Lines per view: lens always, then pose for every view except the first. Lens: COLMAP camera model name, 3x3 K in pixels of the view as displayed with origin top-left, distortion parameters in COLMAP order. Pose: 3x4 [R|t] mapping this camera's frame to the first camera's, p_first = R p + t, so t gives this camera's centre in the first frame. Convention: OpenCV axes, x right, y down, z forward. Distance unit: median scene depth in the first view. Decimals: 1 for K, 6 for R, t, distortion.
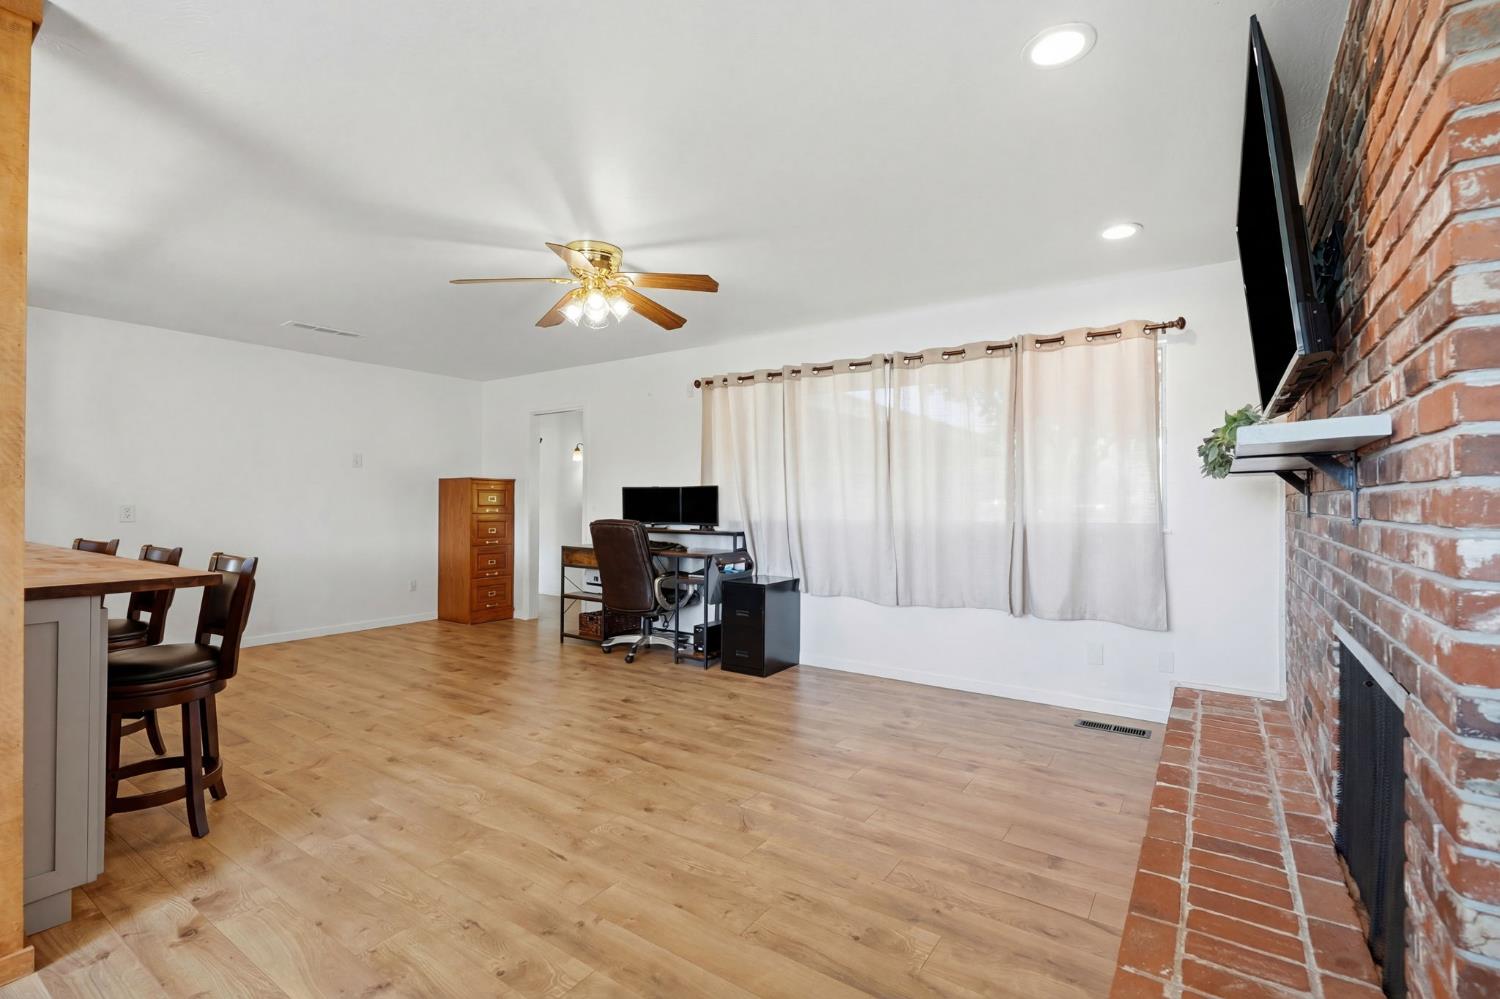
lens RADIAL K [[671.9, 0, 751.0], [0, 671.9, 499.5], [0, 0, 1]] dist [-0.000851, 0.000973]
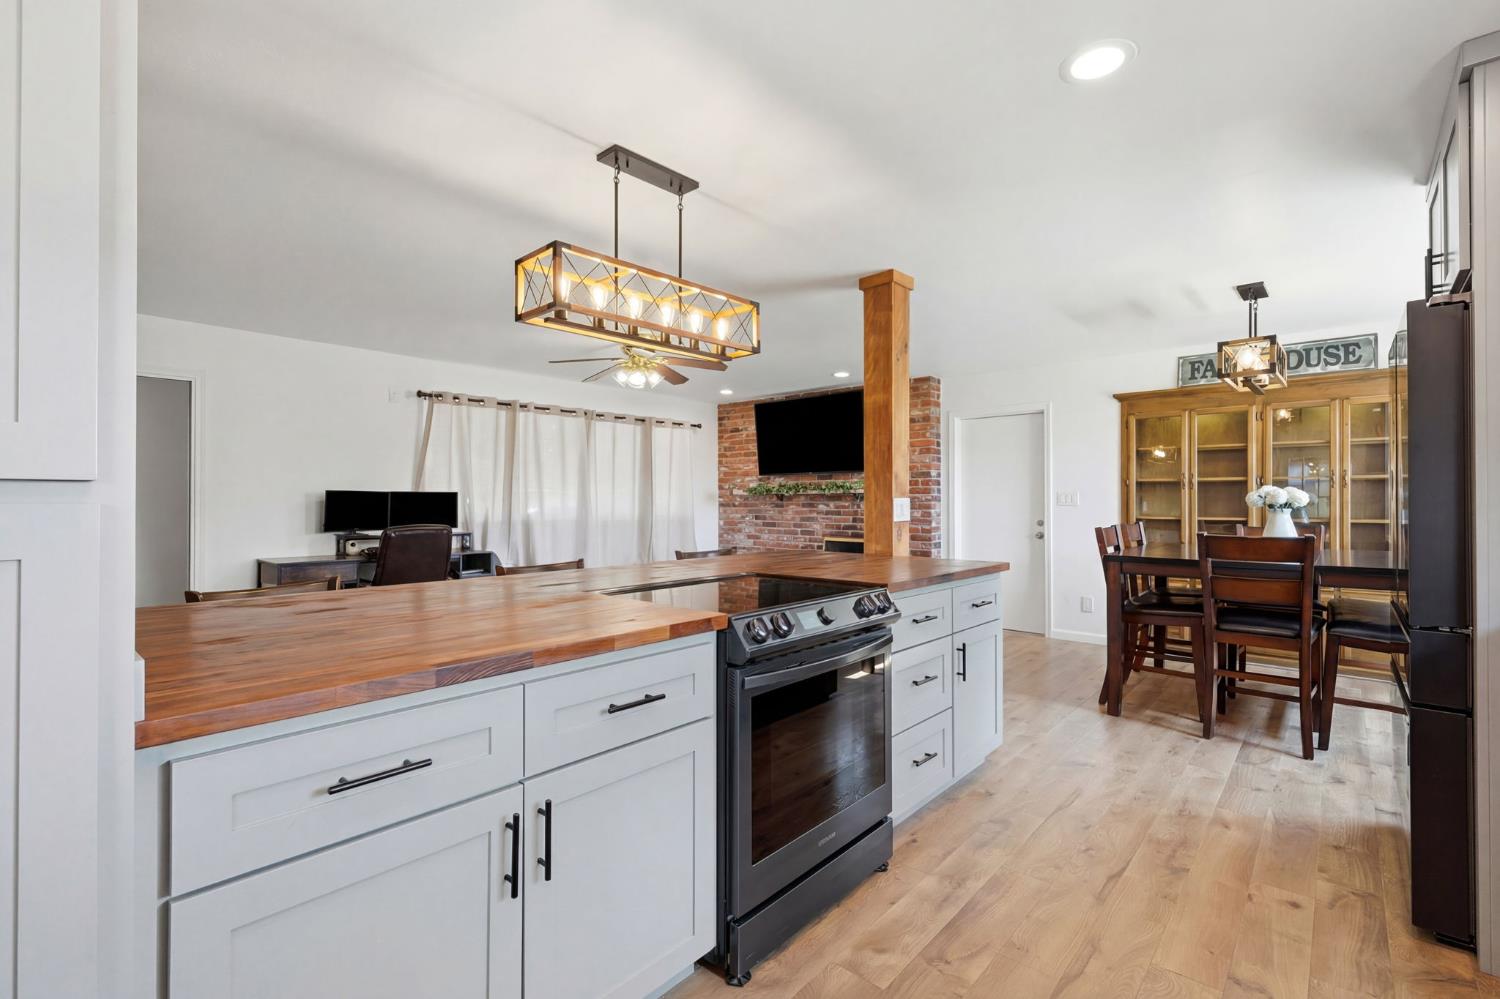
lens RADIAL K [[671.9, 0, 752.3], [0, 671.9, 498.5], [0, 0, 1]] dist [-0.000851, 0.000973]
pose [[0.119407, 0.000372, 0.992845, -1.529733], [-0.003968, 0.999992, 0.000103, -0.016292], [-0.992837, -0.003952, 0.119408, 0.524483]]
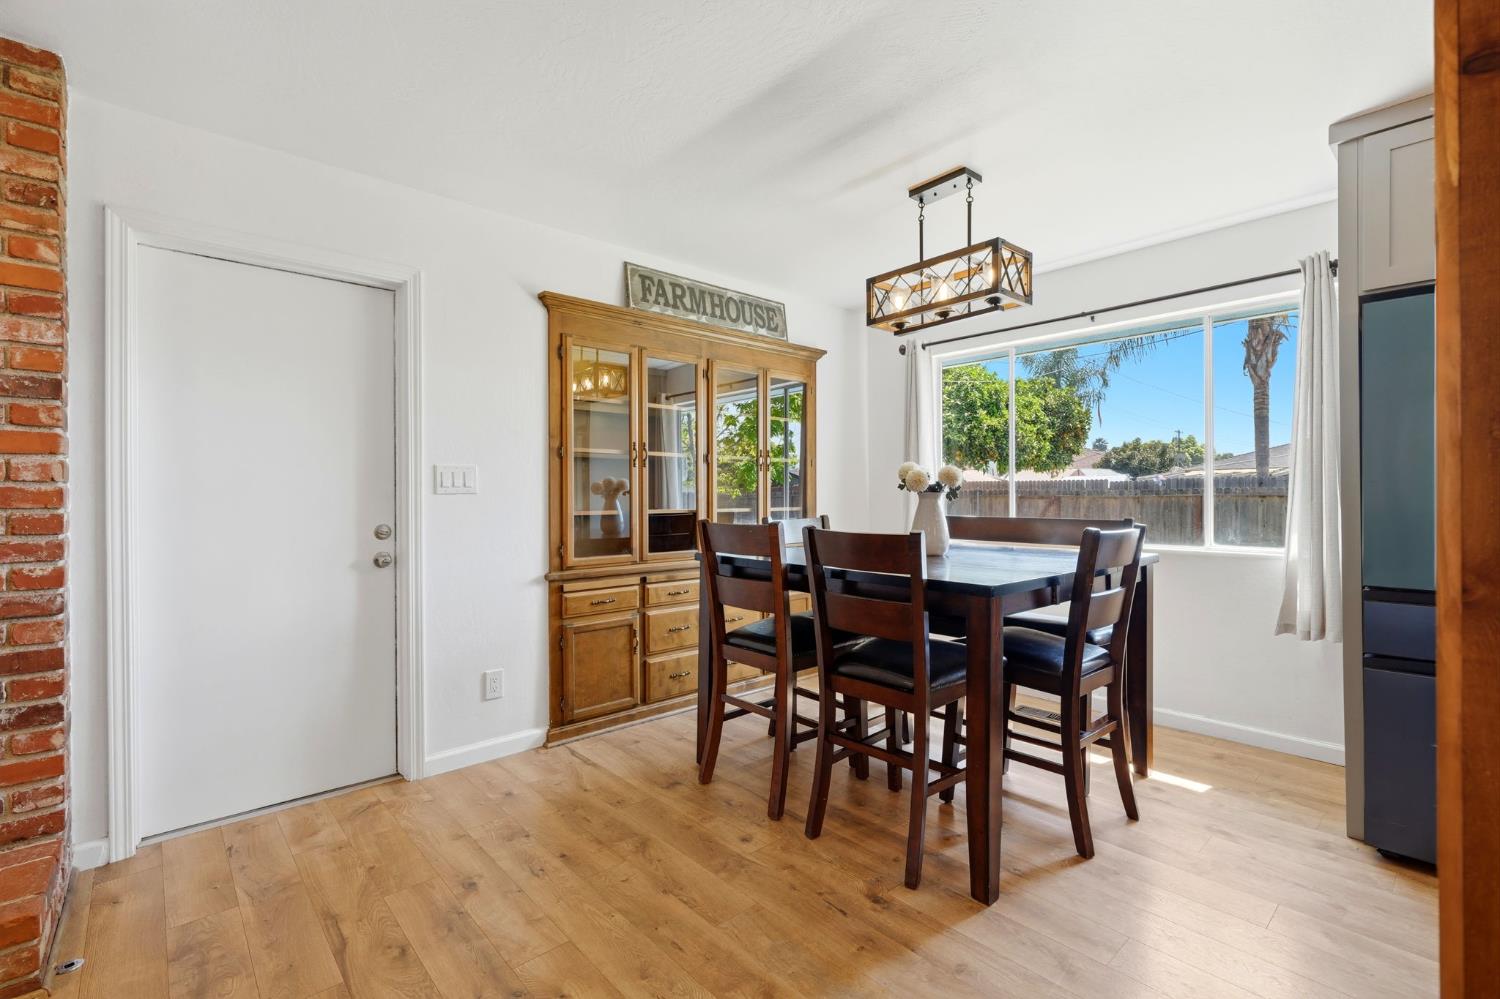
lens RADIAL K [[671.9, 0, 746.7], [0, 671.9, 494.8], [0, 0, 1]] dist [-0.000851, 0.000973]
pose [[-0.971786, -0.000366, 0.235865, -0.367134], [-0.001158, 0.999994, -0.003221, 0.000998], [-0.235862, -0.003403, -0.971781, 0.649393]]
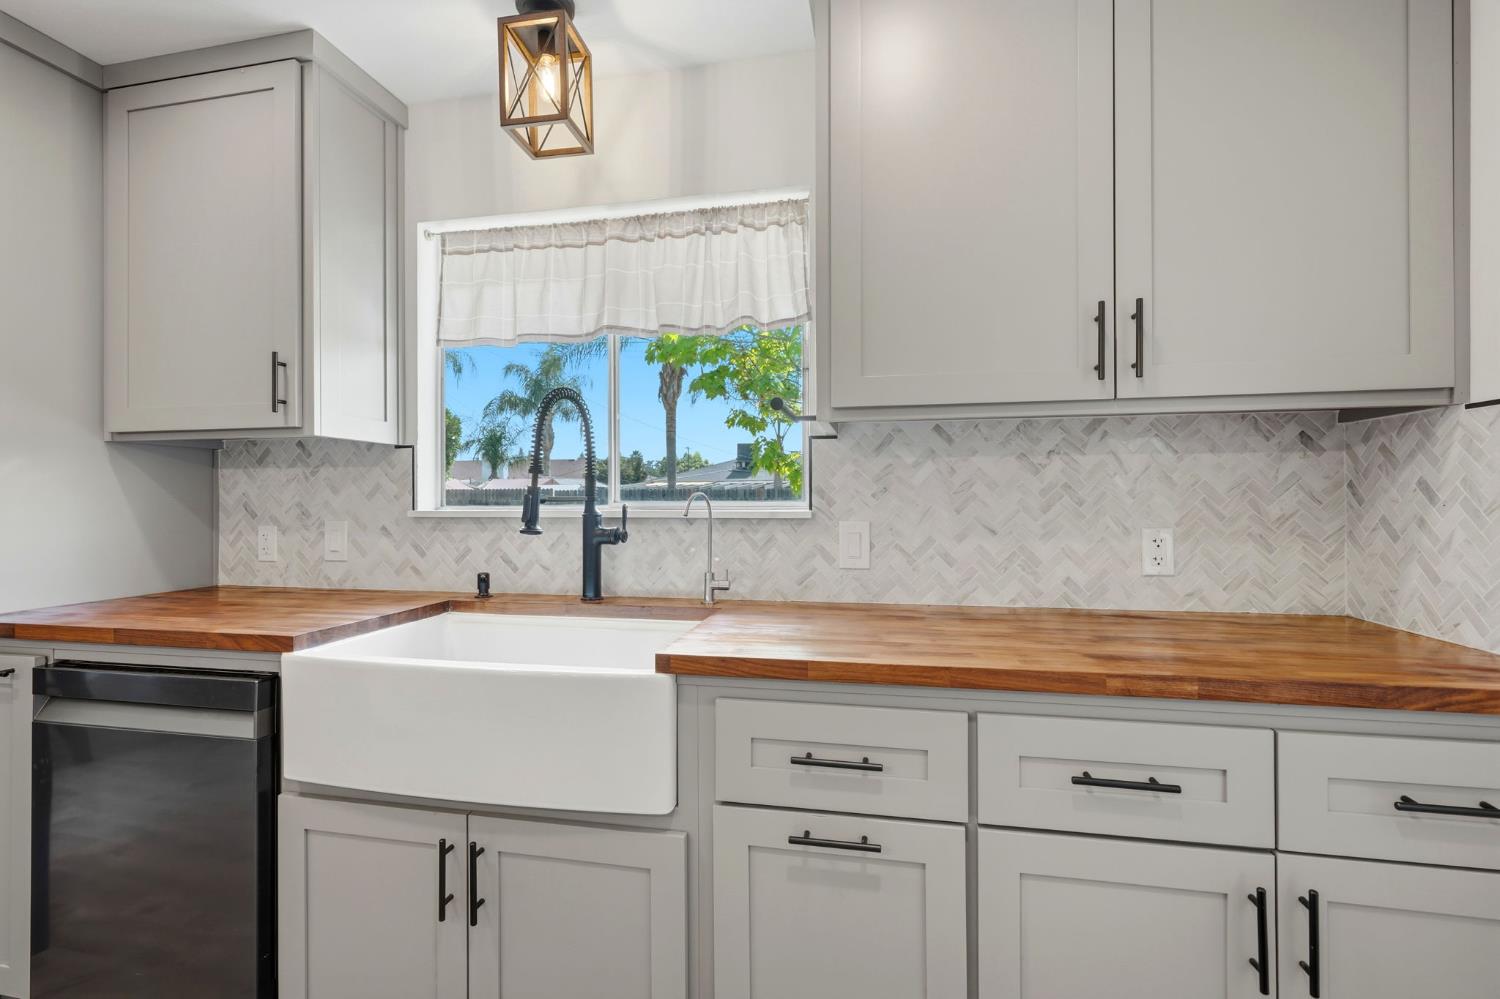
lens RADIAL K [[671.9, 0, 753.0], [0, 671.9, 493.8], [0, 0, 1]] dist [-0.000851, 0.000973]
pose [[-0.922793, -0.005322, -0.385259, -1.315884], [0.000748, 0.999878, -0.015604, -0.017558], [0.385295, -0.014687, -0.922677, 0.632937]]
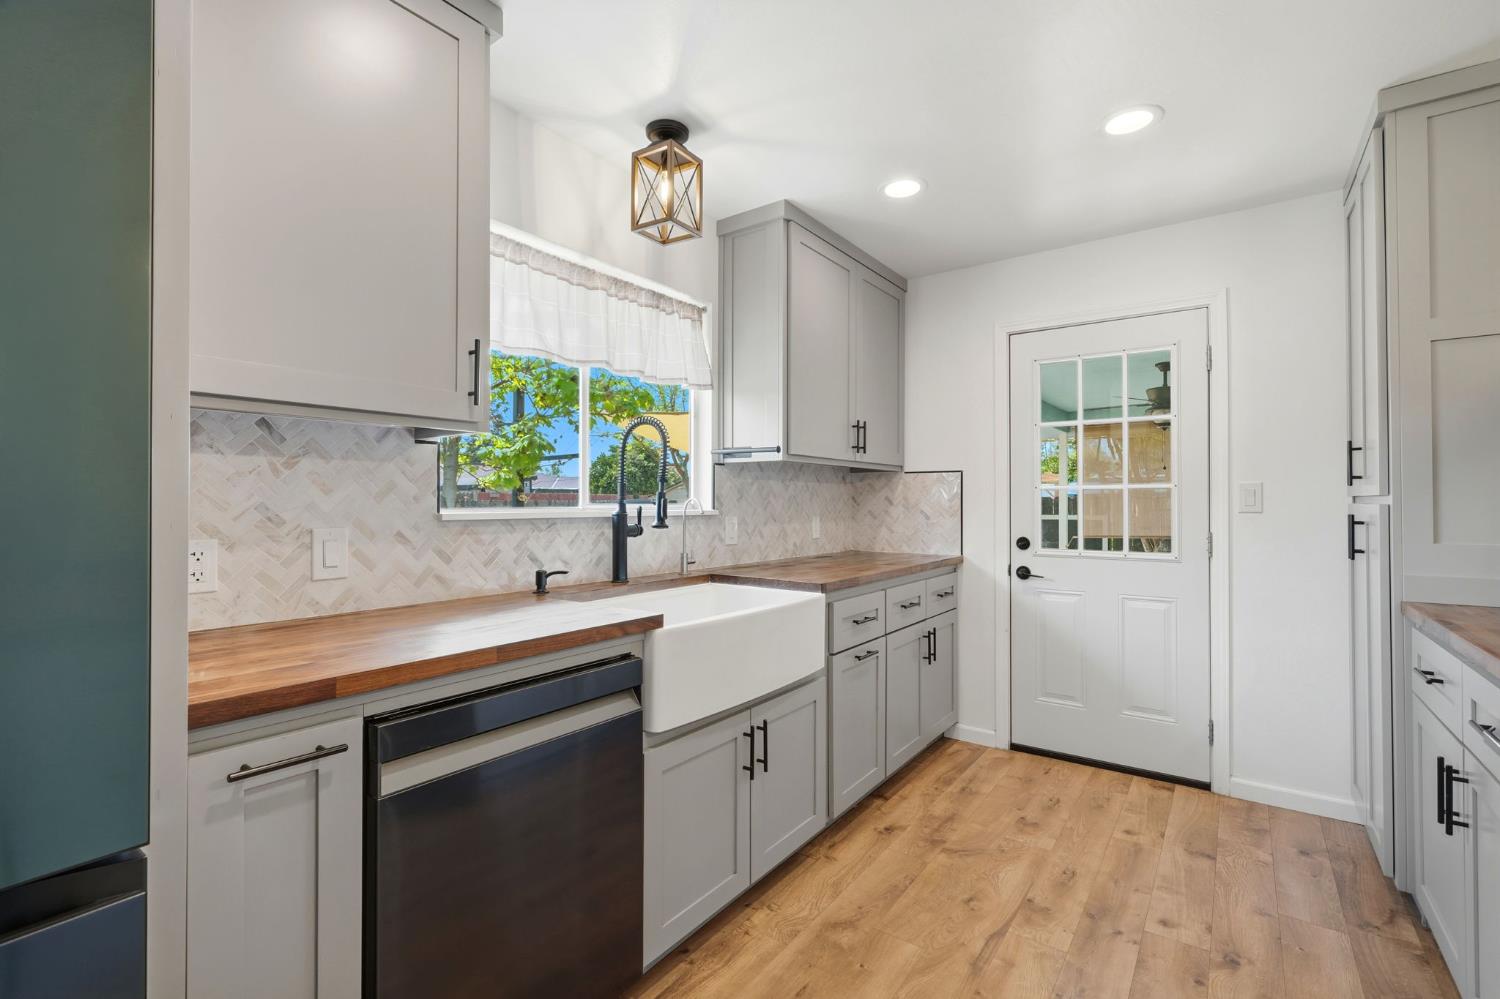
lens RADIAL K [[671.9, 0, 747.2], [0, 671.9, 497.5], [0, 0, 1]] dist [-0.000851, 0.000973]
pose [[-0.031049, -0.013446, -0.999427, -0.773998], [0.004841, 0.999896, -0.013603, -0.016676], [0.999506, -0.005260, -0.030981, 0.262455]]
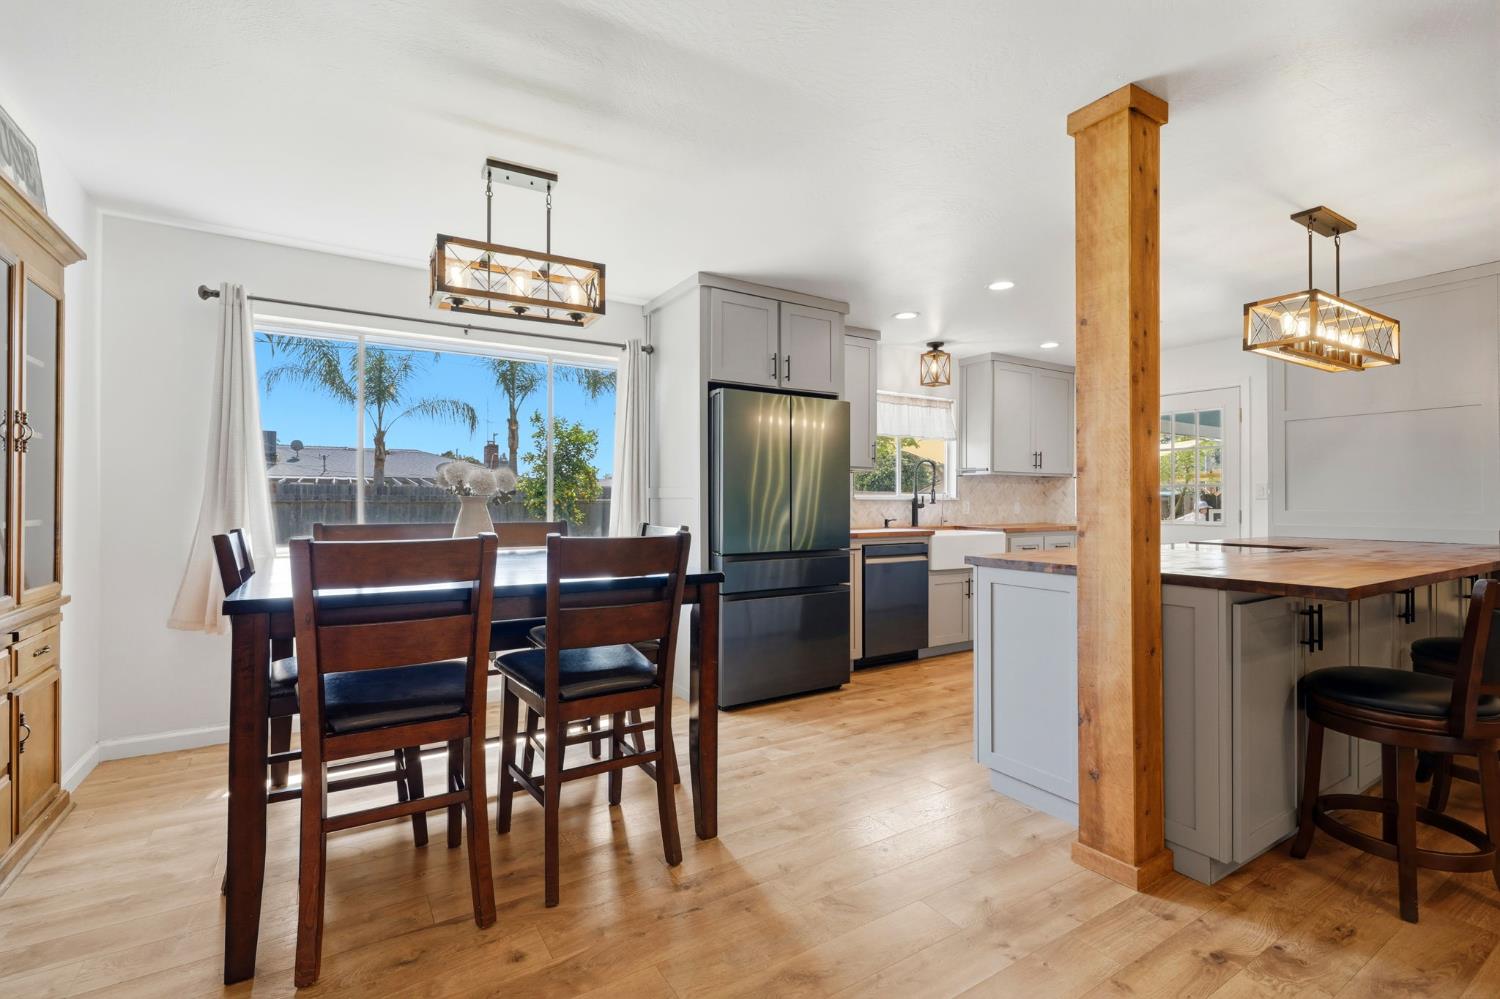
lens RADIAL K [[671.9, 0, 748.8], [0, 671.9, 497.8], [0, 0, 1]] dist [-0.000851, 0.000973]
pose [[-0.394848, -0.009487, -0.918698, 0.146390], [-0.000079, 0.999947, -0.010292, 0.004062], [0.918747, -0.003992, -0.394827, 0.378826]]
